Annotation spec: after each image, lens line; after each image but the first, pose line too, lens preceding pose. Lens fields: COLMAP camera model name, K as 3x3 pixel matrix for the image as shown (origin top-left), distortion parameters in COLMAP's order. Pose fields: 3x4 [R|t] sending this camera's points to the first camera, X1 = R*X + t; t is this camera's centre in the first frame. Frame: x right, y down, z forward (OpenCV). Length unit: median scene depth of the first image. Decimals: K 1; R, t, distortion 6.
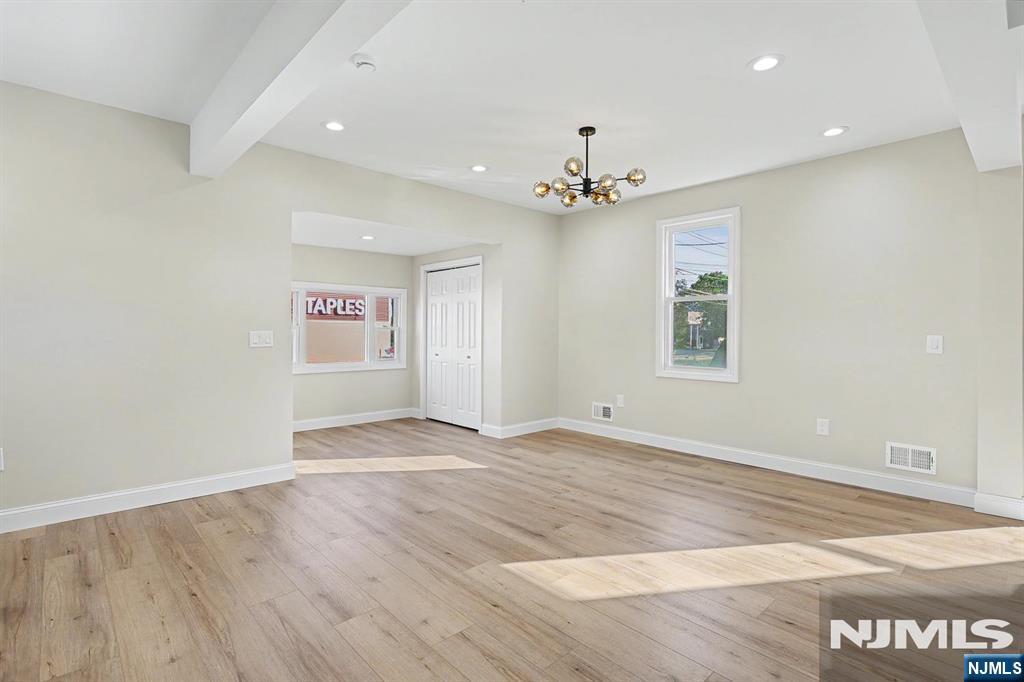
lens RADIAL K [[493.2, 0, 514.8], [0, 493.2, 335.8], [0, 0, 1]] dist [-0.005290, -0.000515]
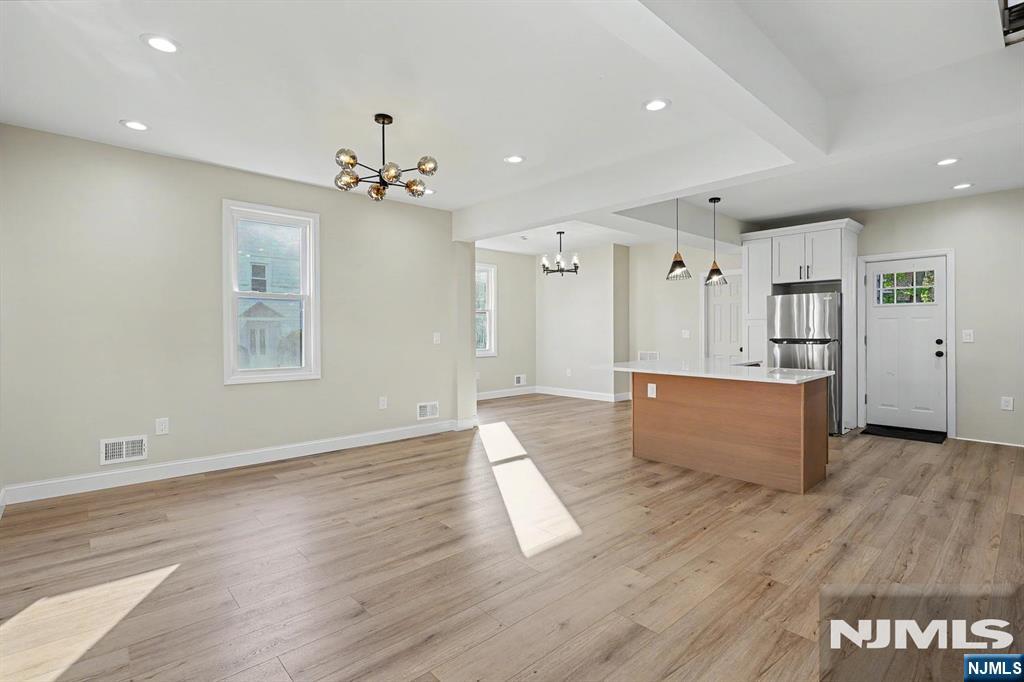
lens RADIAL K [[486.8, 0, 504.5], [0, 486.8, 337.4], [0, 0, 1]] dist [-0.018987, 0.006410]
pose [[0.020526, -0.019761, 0.999594, -0.788169], [0.011142, 0.999747, 0.019535, -0.014227], [-0.999727, 0.010737, 0.020741, 0.761174]]
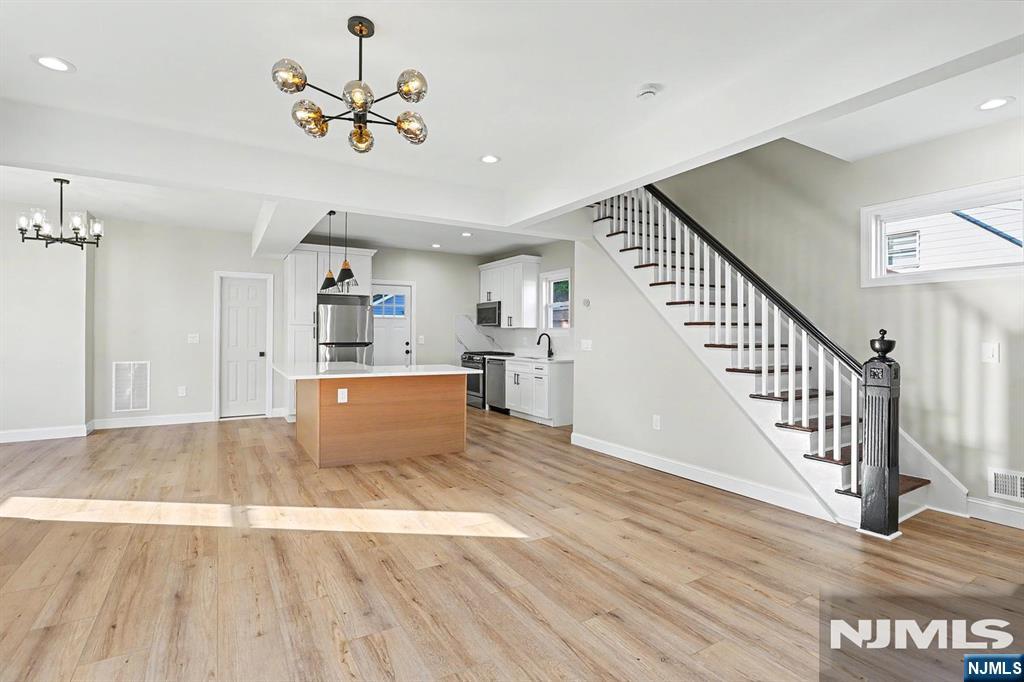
lens RADIAL K [[490.3, 0, 514.0], [0, 490.3, 332.4], [0, 0, 1]] dist [-0.001981, -0.000164]
pose [[-0.978198, -0.009599, 0.207452, -0.188250], [-0.009189, 0.999953, 0.002936, -0.019255], [-0.207471, 0.000965, -0.978241, 1.602433]]
